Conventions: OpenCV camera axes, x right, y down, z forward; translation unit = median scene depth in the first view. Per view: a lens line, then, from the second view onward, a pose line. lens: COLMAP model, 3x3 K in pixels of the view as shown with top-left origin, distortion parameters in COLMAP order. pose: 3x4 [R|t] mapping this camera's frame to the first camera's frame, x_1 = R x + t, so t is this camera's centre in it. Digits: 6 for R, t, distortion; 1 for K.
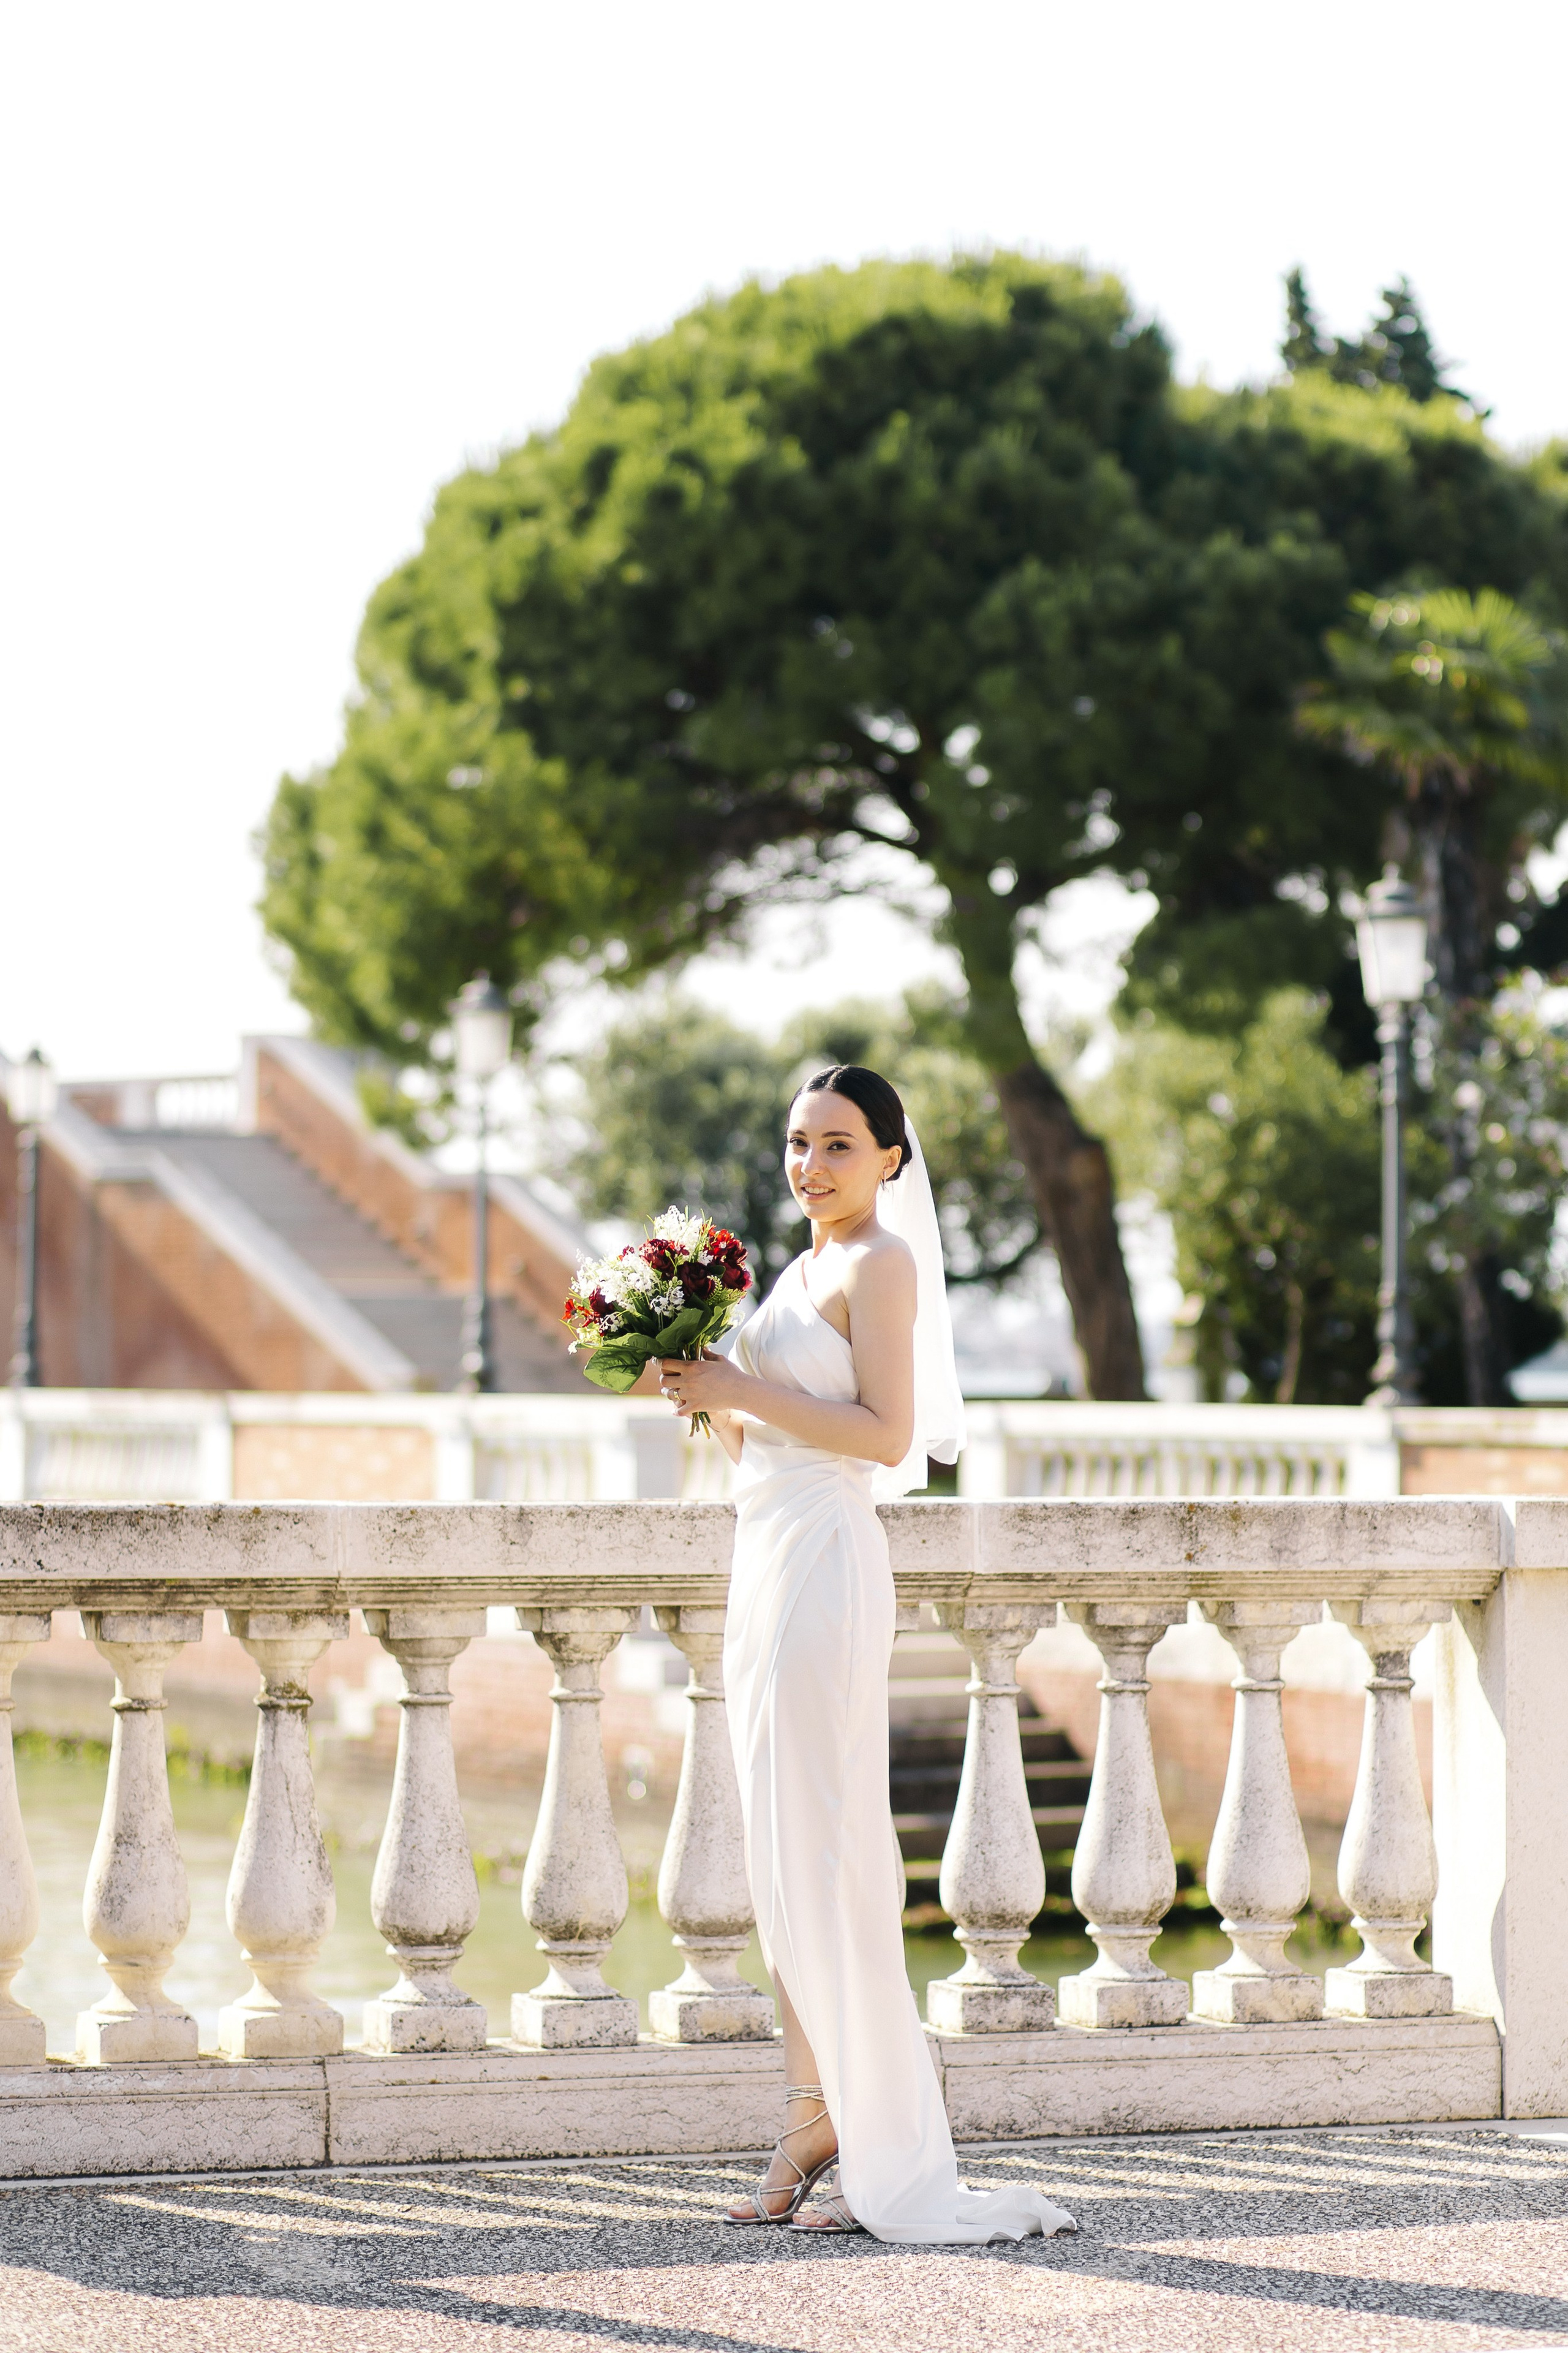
lens RADIAL K [[6324.0, 0, 784.0], [0, 6324.0, 1176.5], [0, 0, 1]] dist [0.057207, -0.346597]
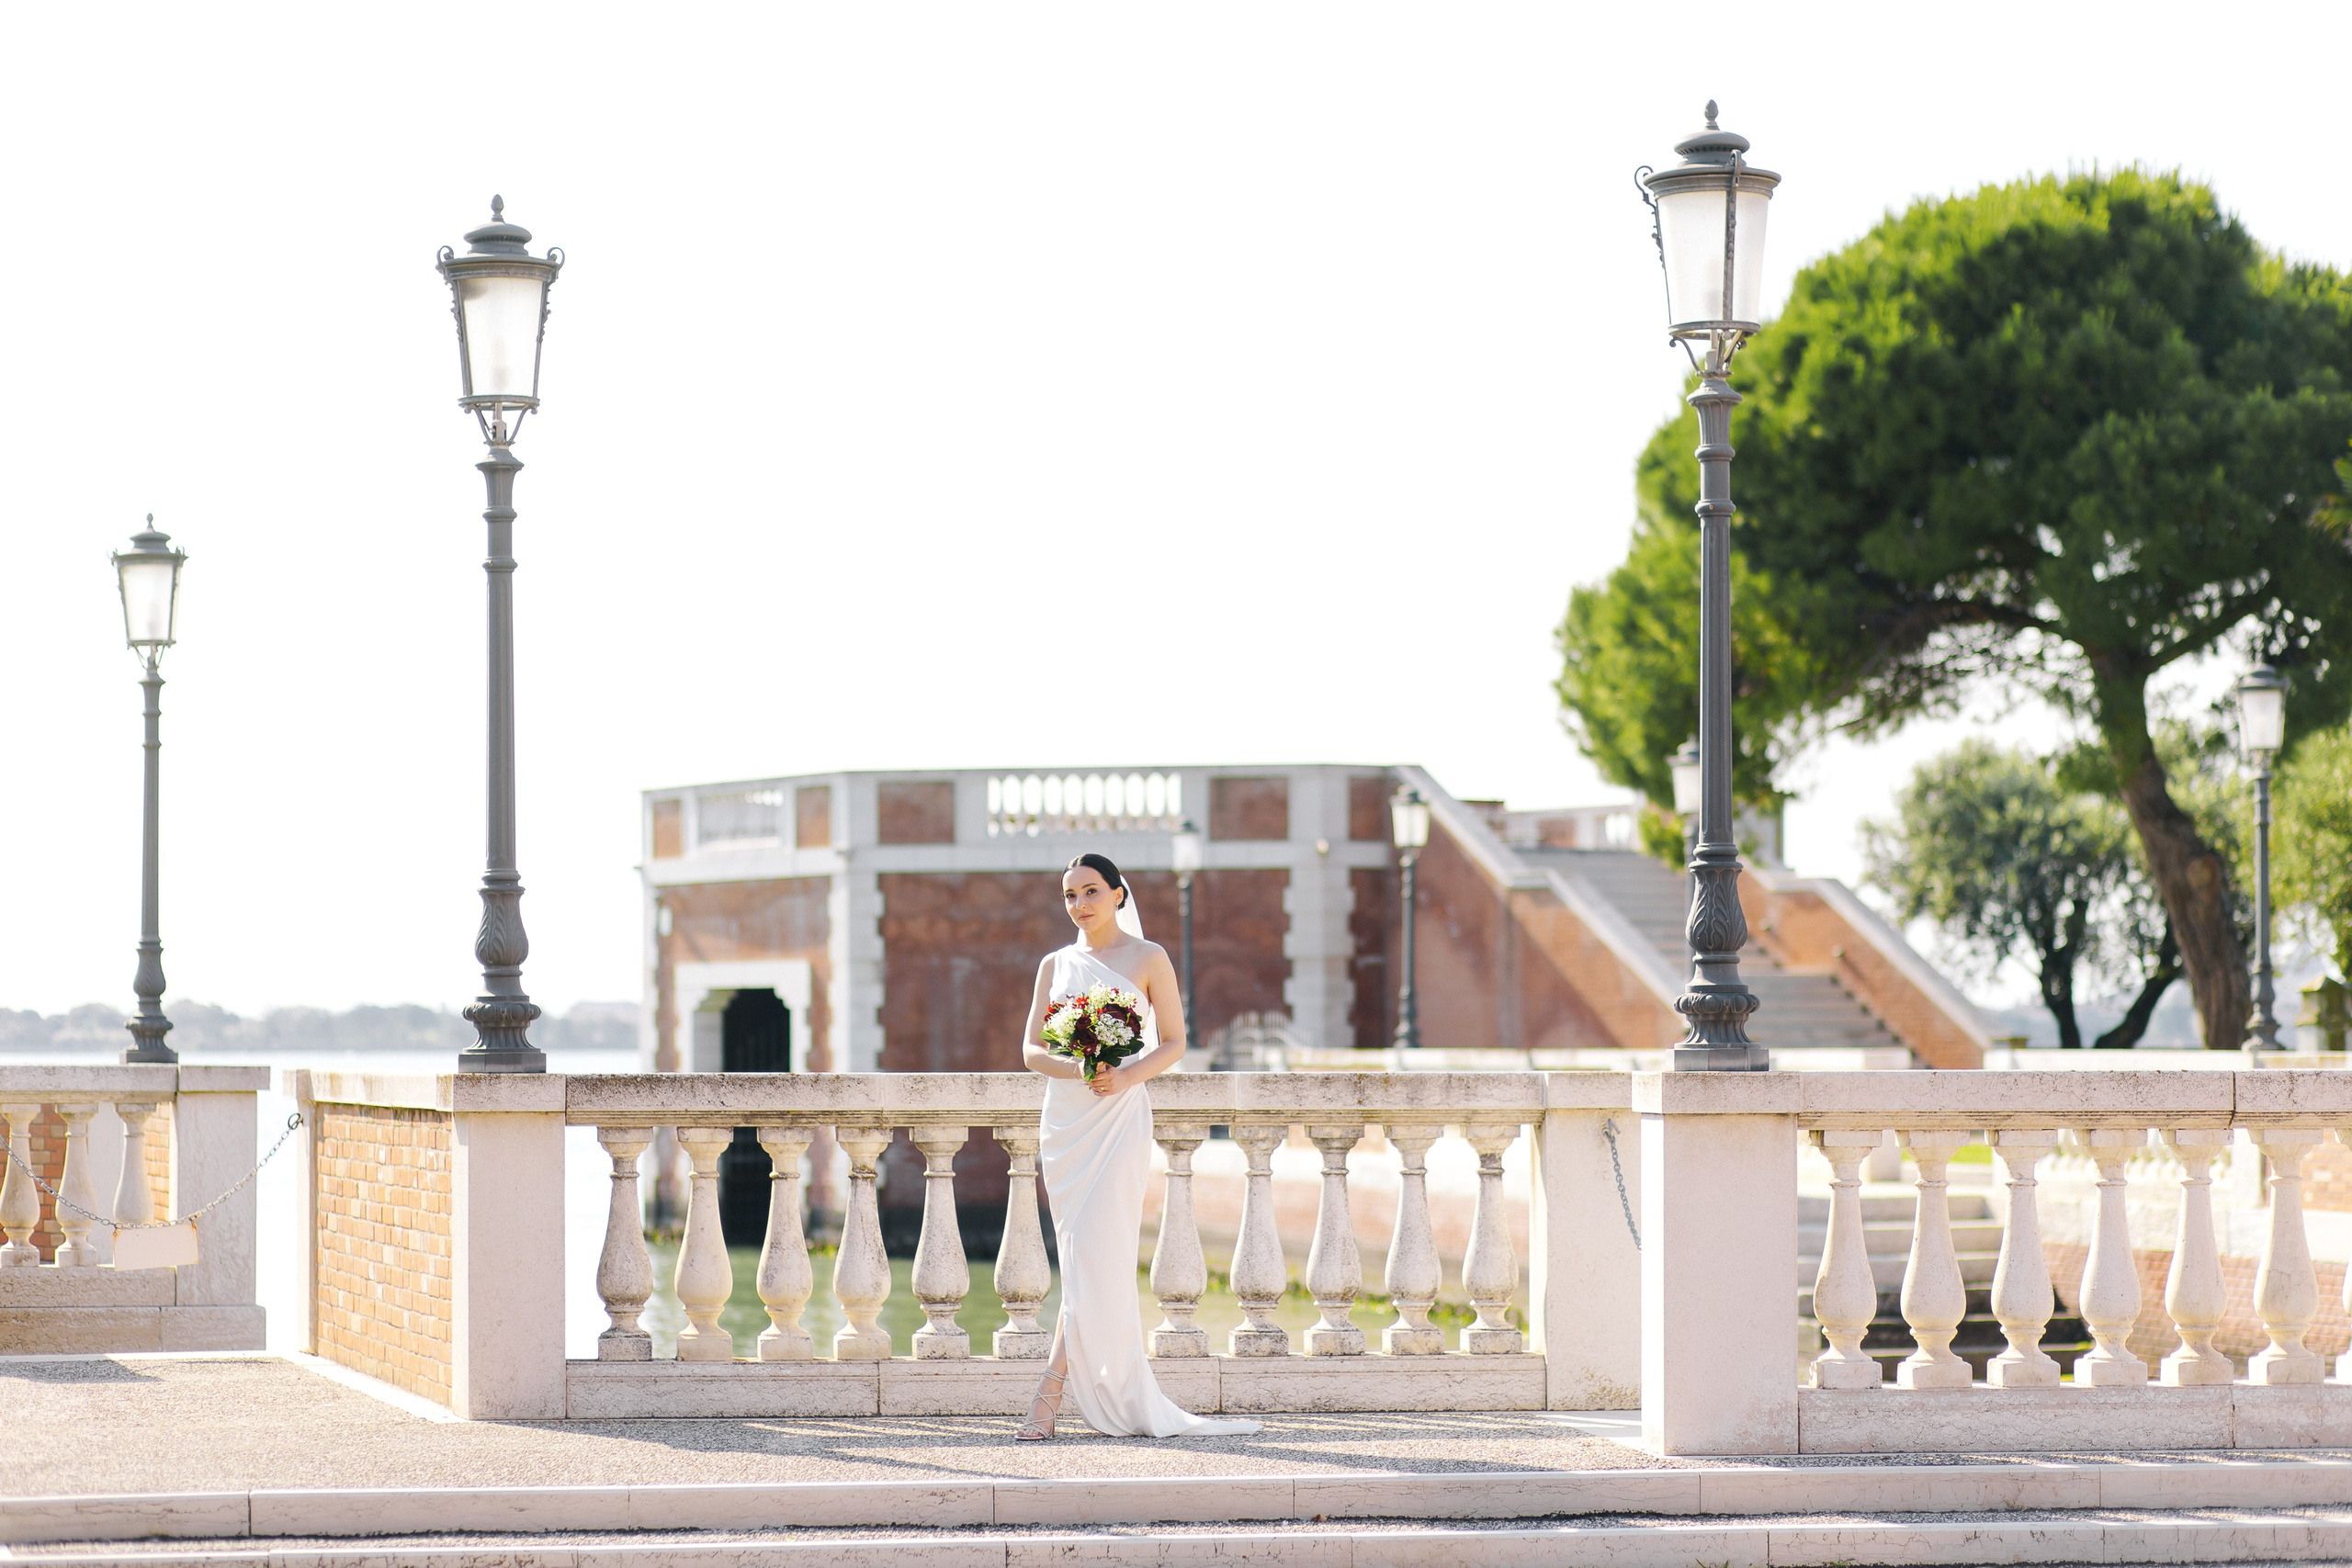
lens RADIAL K [[5783.5, 0, 1175.1], [0, 5783.5, 701.3], [0, 0, 1]] dist [0.140455, 0.269078]
pose [[0.970143, -0.020981, -0.241626, 0.139120], [0.013595, 0.999389, -0.032194, -0.000949], [0.242154, 0.027948, 0.969835, -0.216552]]
